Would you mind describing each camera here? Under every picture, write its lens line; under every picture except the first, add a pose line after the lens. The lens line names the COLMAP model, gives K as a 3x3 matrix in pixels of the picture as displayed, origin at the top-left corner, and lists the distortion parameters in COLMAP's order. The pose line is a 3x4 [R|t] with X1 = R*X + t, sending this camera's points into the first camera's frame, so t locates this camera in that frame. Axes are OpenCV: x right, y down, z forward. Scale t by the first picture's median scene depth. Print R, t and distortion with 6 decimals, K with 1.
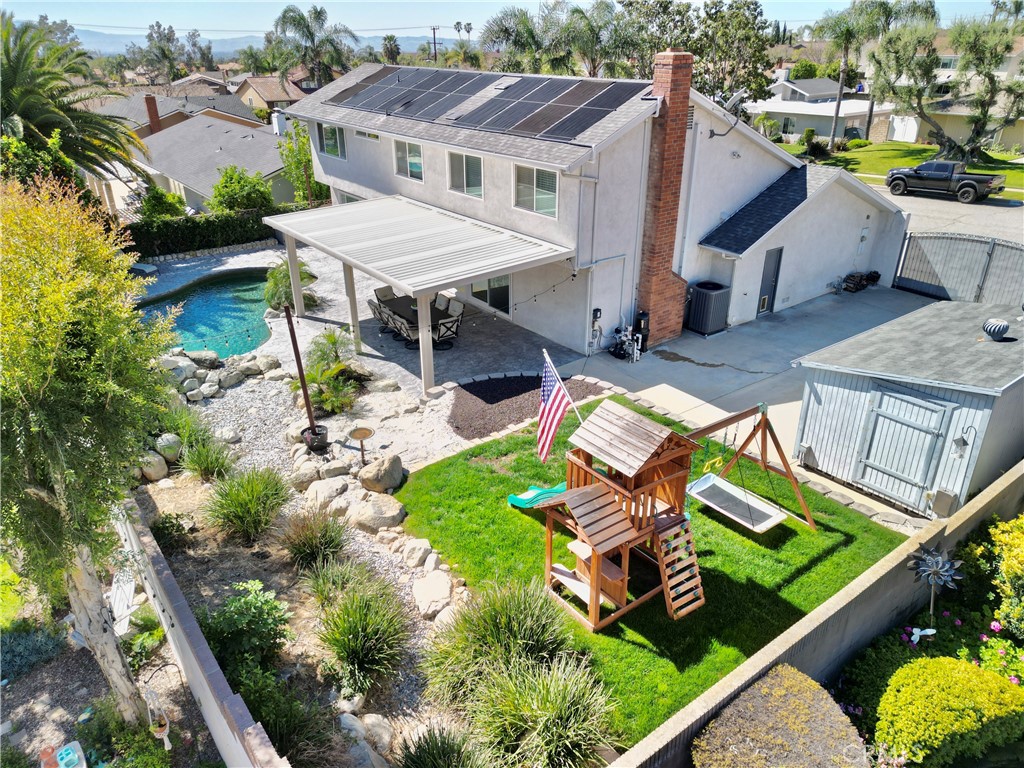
lens RADIAL K [[730.7, 0, 512.0], [0, 730.7, 384.0], [0, 0, 1]] dist [0.098799, -0.102591]
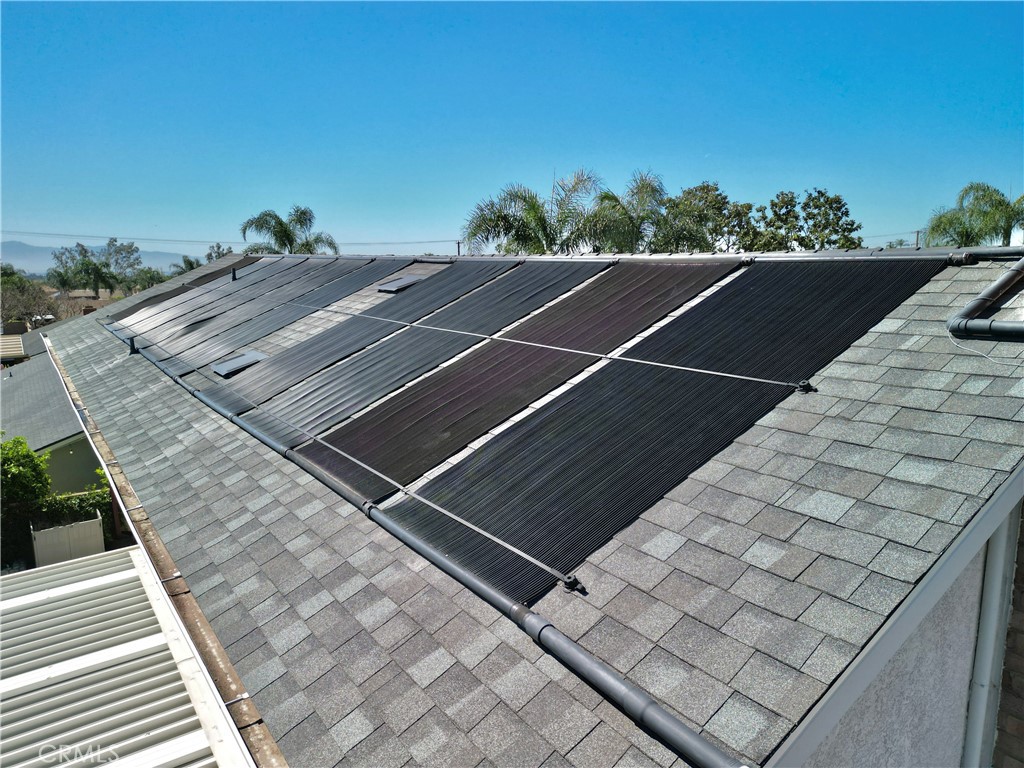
lens RADIAL K [[730.7, 0, 512.0], [0, 730.7, 384.0], [0, 0, 1]] dist [0.098799, -0.102591]
pose [[0.998518, 0.009077, -0.053663, 0.064761], [-0.023012, 0.963935, -0.265140, -0.265735], [0.049321, 0.265982, 0.962716, 0.685514]]
